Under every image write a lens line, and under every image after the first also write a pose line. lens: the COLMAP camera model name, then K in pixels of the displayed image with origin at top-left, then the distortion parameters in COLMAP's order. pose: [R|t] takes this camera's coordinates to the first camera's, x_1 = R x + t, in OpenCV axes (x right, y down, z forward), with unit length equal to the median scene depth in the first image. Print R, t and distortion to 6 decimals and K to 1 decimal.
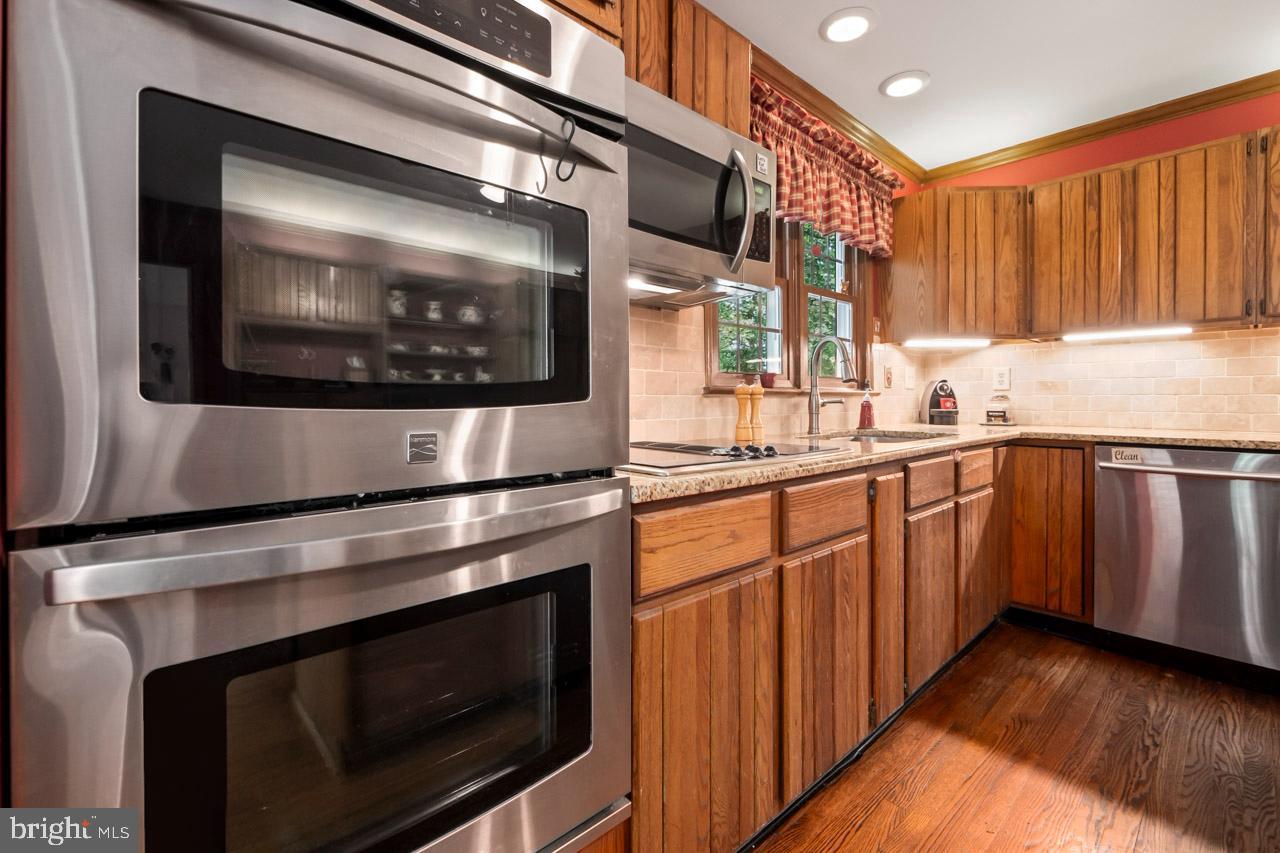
lens RADIAL K [[551.5, 0, 646.1], [0, 551.5, 403.9], [0, 0, 1]] dist [-0.004050, -0.000234]
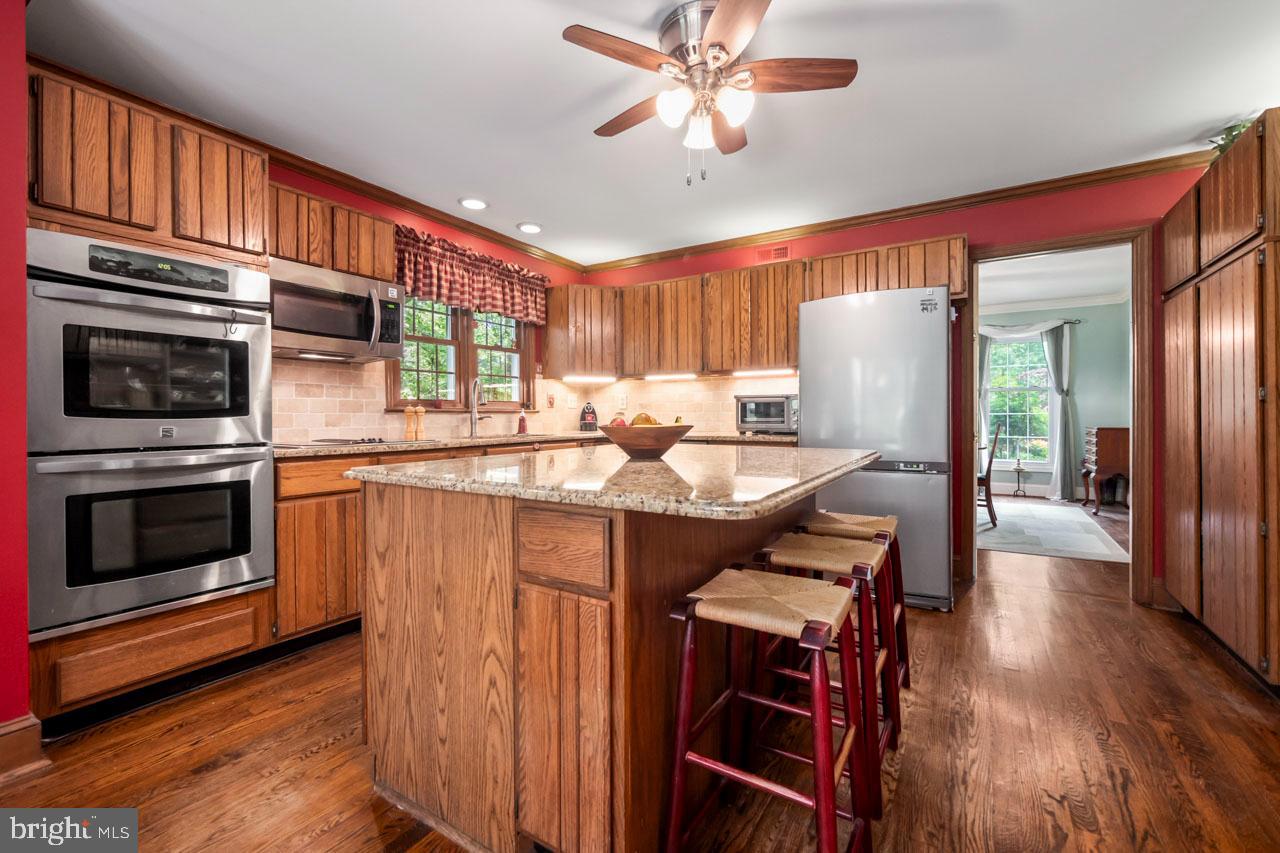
lens RADIAL K [[543.2, 0, 637.4], [0, 543.2, 419.5], [0, 0, 1]] dist [-0.002449, 0.001238]
pose [[0.966467, -0.005211, 0.256739, 0.355464], [0.005451, 0.999985, -0.000223, 0.007258], [-0.256734, 0.001615, 0.966481, -0.679392]]
